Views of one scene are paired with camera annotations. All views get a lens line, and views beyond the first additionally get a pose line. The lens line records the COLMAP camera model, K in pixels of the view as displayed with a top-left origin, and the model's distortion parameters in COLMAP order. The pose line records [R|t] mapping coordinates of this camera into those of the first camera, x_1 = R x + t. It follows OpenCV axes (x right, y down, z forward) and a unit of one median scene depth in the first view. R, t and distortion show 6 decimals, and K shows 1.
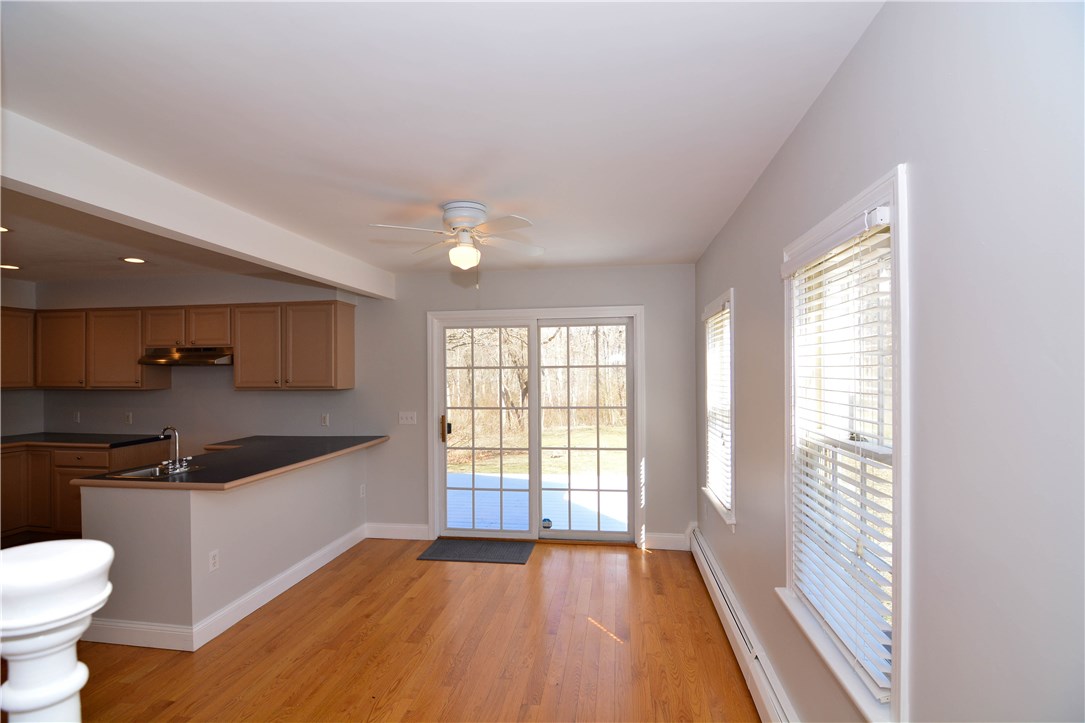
lens RADIAL K [[524.4, 0, 534.7], [0, 524.4, 368.8], [0, 0, 1]] dist [-0.004827, -0.010673]
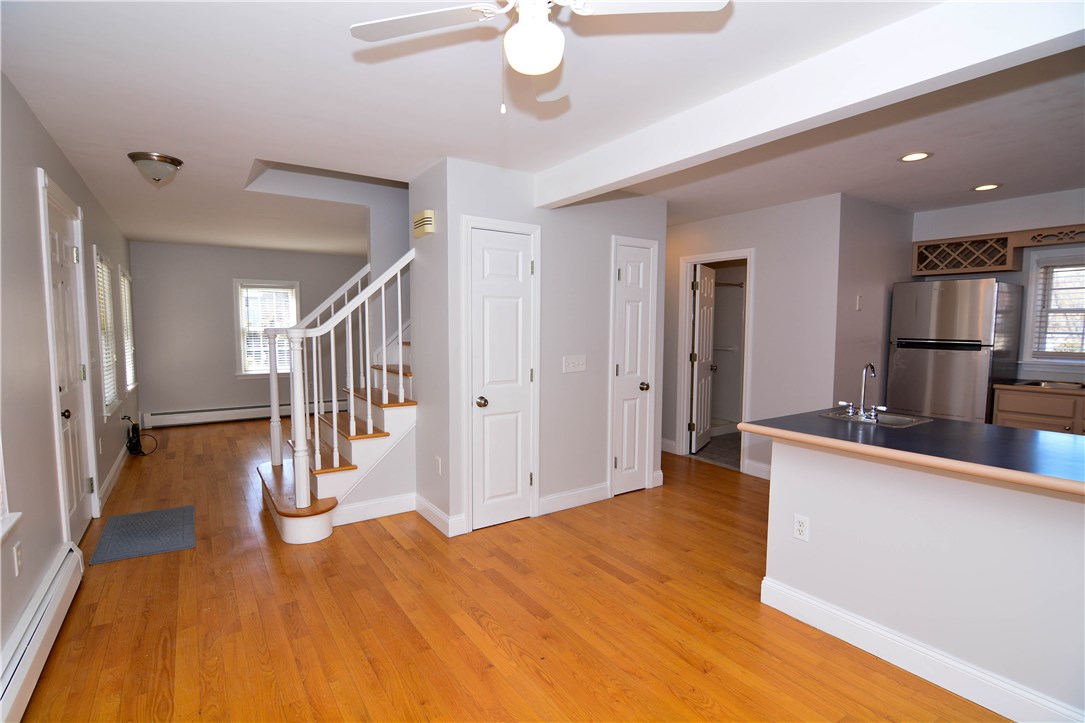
lens RADIAL K [[524.4, 0, 534.7], [0, 524.4, 365.1], [0, 0, 1]] dist [-0.004827, -0.010673]
pose [[-0.739593, 0.056955, -0.670640, 0.142392], [0.008338, 0.997112, 0.075486, 0.034199], [0.673003, 0.050238, -0.737932, 0.852377]]
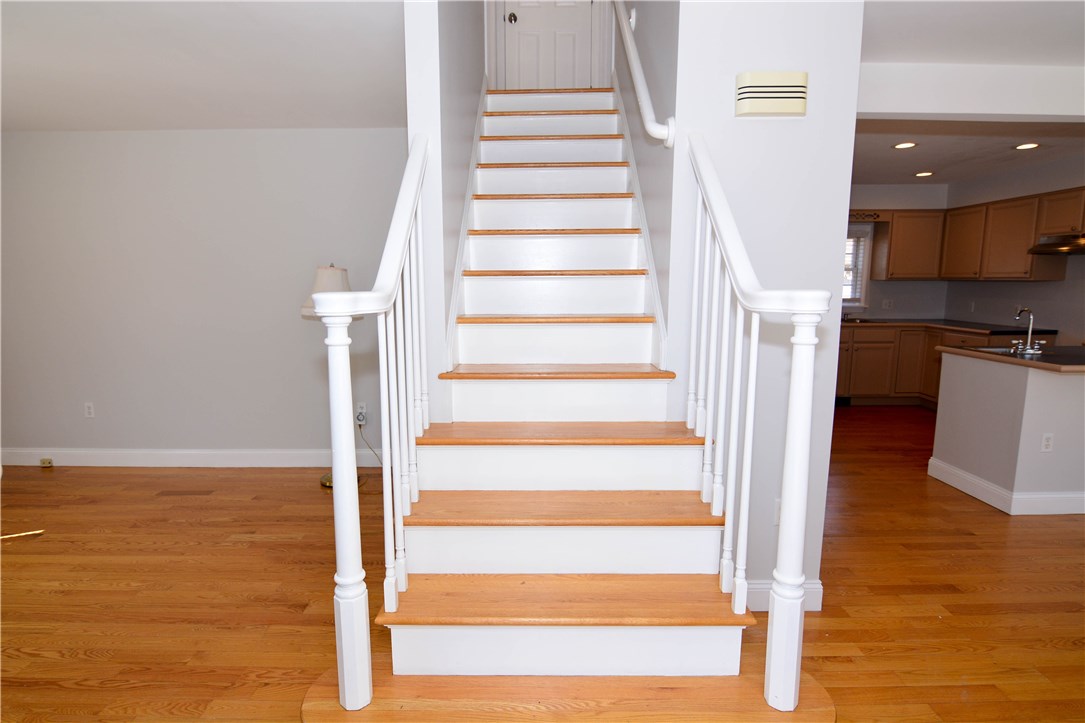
lens RADIAL K [[572.8, 0, 534.1], [0, 572.8, 369.3], [0, 0, 1]] dist [-0.015546, -0.004728]
pose [[0.145059, 0.156239, -0.977009, 0.184879], [0.008624, 0.987217, 0.159151, 0.029509], [0.989385, -0.031512, 0.141857, -0.086369]]
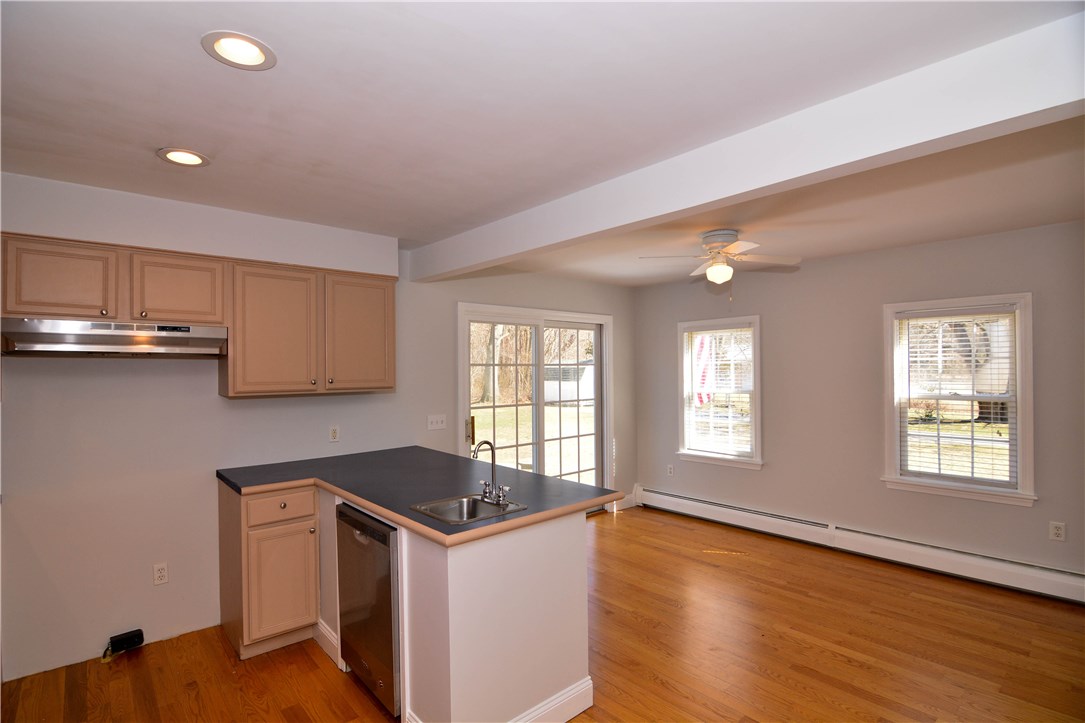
lens RADIAL K [[524.4, 0, 535.7], [0, 524.4, 369.7], [0, 0, 1]] dist [-0.004827, -0.010673]
pose [[0.642057, 0.002120, 0.766654, -0.827167], [-0.000831, 0.999998, -0.002070, 0.009257], [-0.766657, 0.000692, 0.642057, 0.330082]]
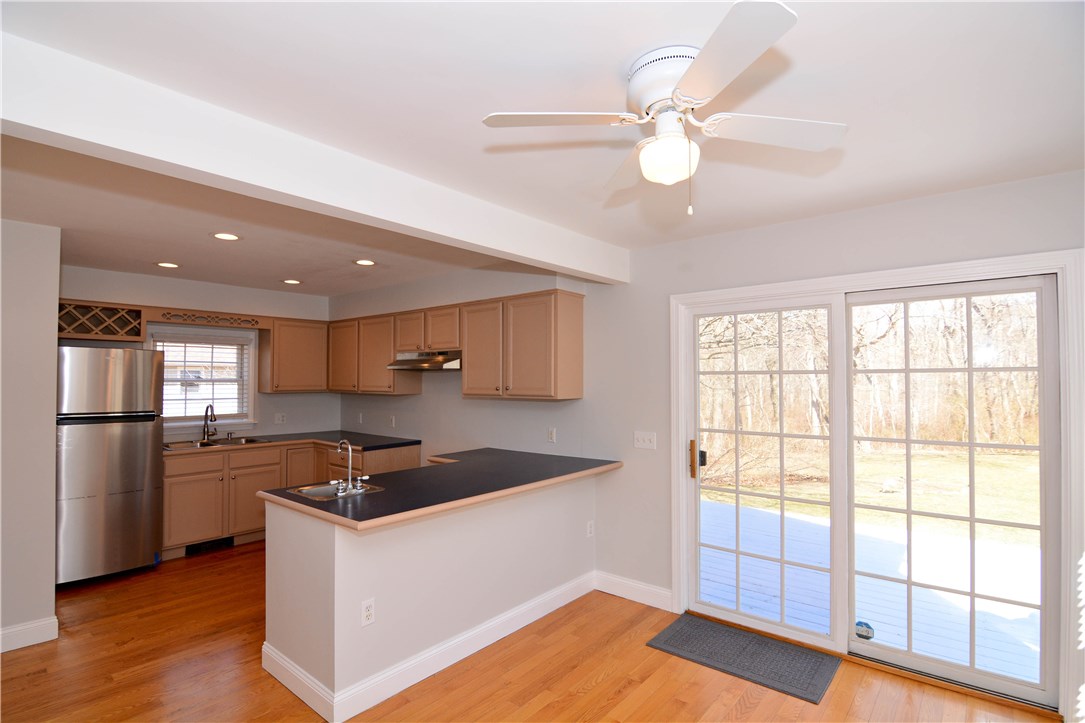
lens RADIAL K [[524.4, 0, 537.0], [0, 524.4, 369.5], [0, 0, 1]] dist [-0.004827, -0.010673]
pose [[0.851245, -0.003544, -0.524757, 0.018289], [-0.002794, 0.999932, -0.011286, 0.002358], [0.524762, 0.011073, 0.851177, 0.292602]]
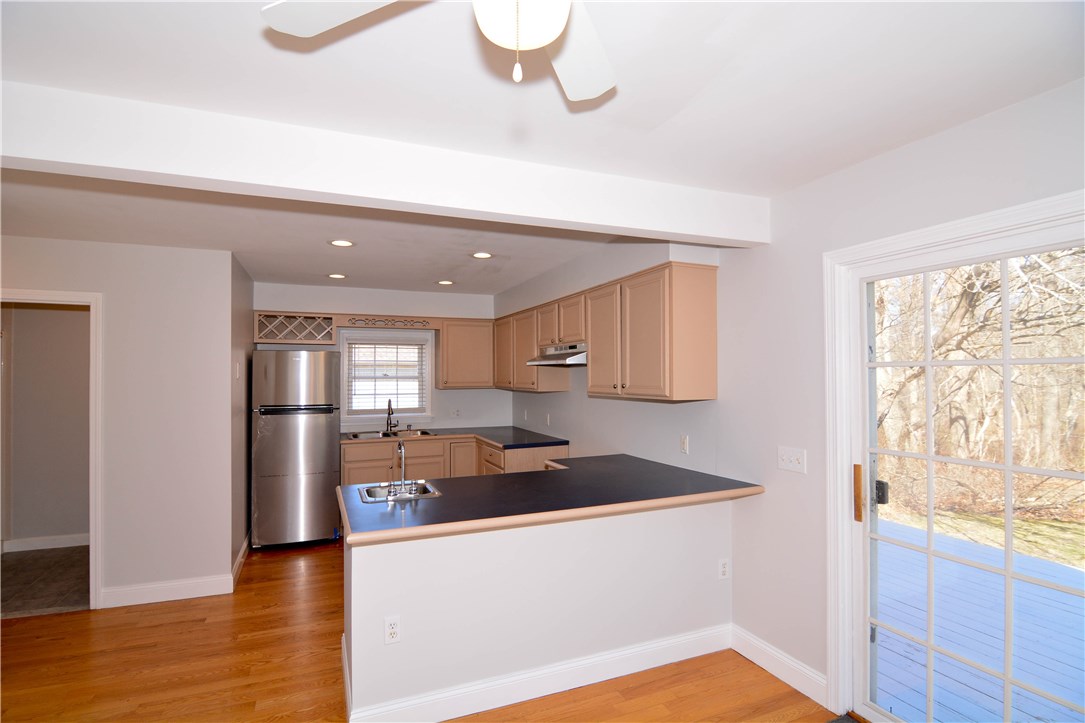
lens RADIAL K [[524.4, 0, 536.8], [0, 524.4, 370.1], [0, 0, 1]] dist [-0.004827, -0.010673]
pose [[0.520545, -0.005112, -0.853819, 0.080766], [0.006196, 0.999978, -0.002210, 0.002449], [0.853812, -0.004140, 0.520566, 0.515604]]
